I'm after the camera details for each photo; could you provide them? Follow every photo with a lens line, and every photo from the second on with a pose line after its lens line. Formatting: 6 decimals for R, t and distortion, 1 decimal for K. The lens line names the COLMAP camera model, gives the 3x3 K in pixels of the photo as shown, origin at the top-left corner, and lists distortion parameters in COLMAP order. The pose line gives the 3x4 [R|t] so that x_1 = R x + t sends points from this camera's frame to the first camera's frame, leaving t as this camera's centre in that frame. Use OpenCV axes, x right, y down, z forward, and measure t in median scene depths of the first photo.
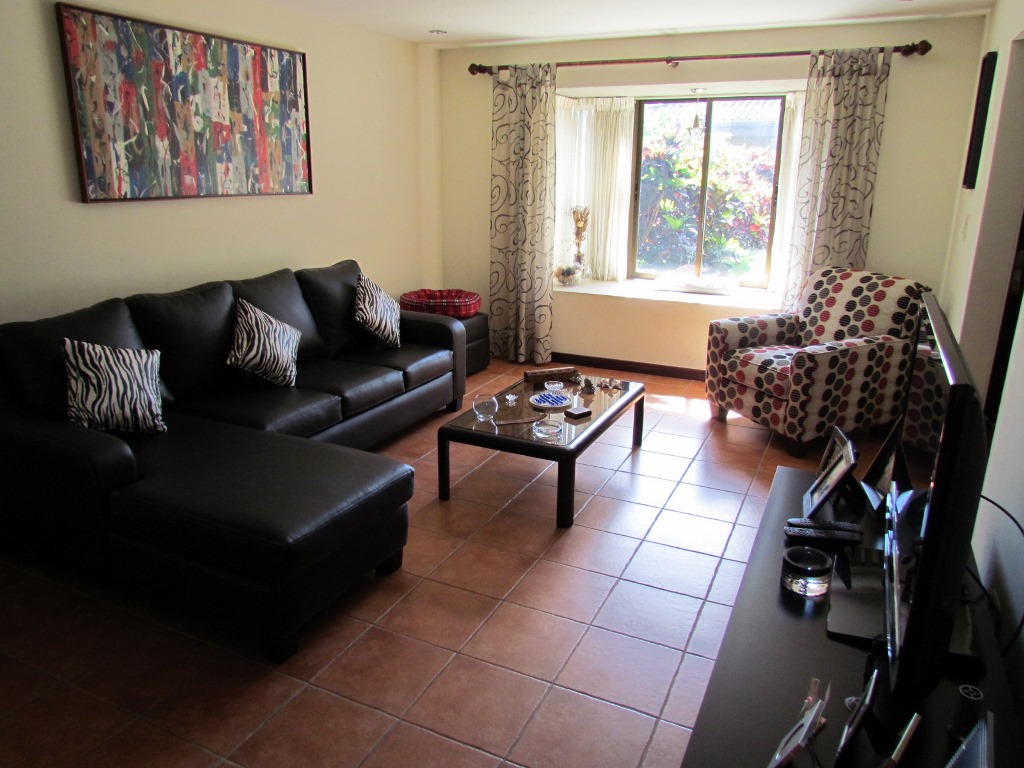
lens RADIAL K [[728.5, 0, 511.0], [0, 728.5, 382.9], [0, 0, 1]] dist [-0.025357, 0.000272]
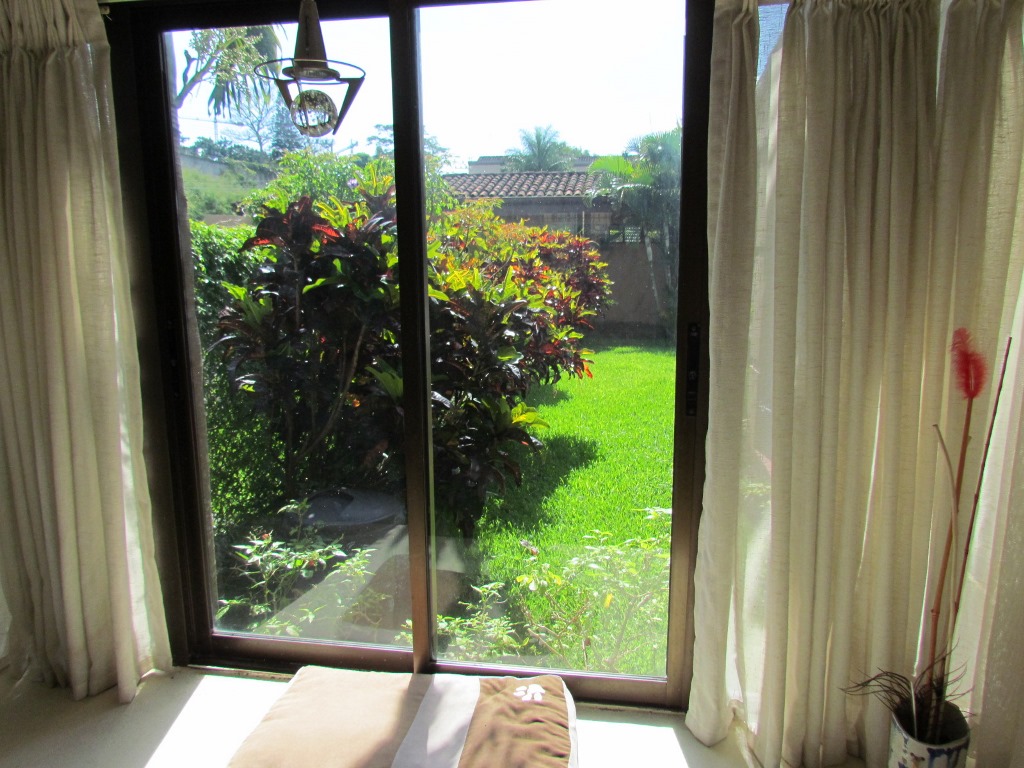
lens RADIAL K [[728.5, 0, 516.1], [0, 728.5, 379.3], [0, 0, 1]] dist [-0.025357, 0.000272]
pose [[0.955682, -0.063327, 0.287510, 0.165042], [0.095530, 0.990453, -0.099383, -0.167523], [-0.278471, 0.122444, 0.952608, 0.545907]]
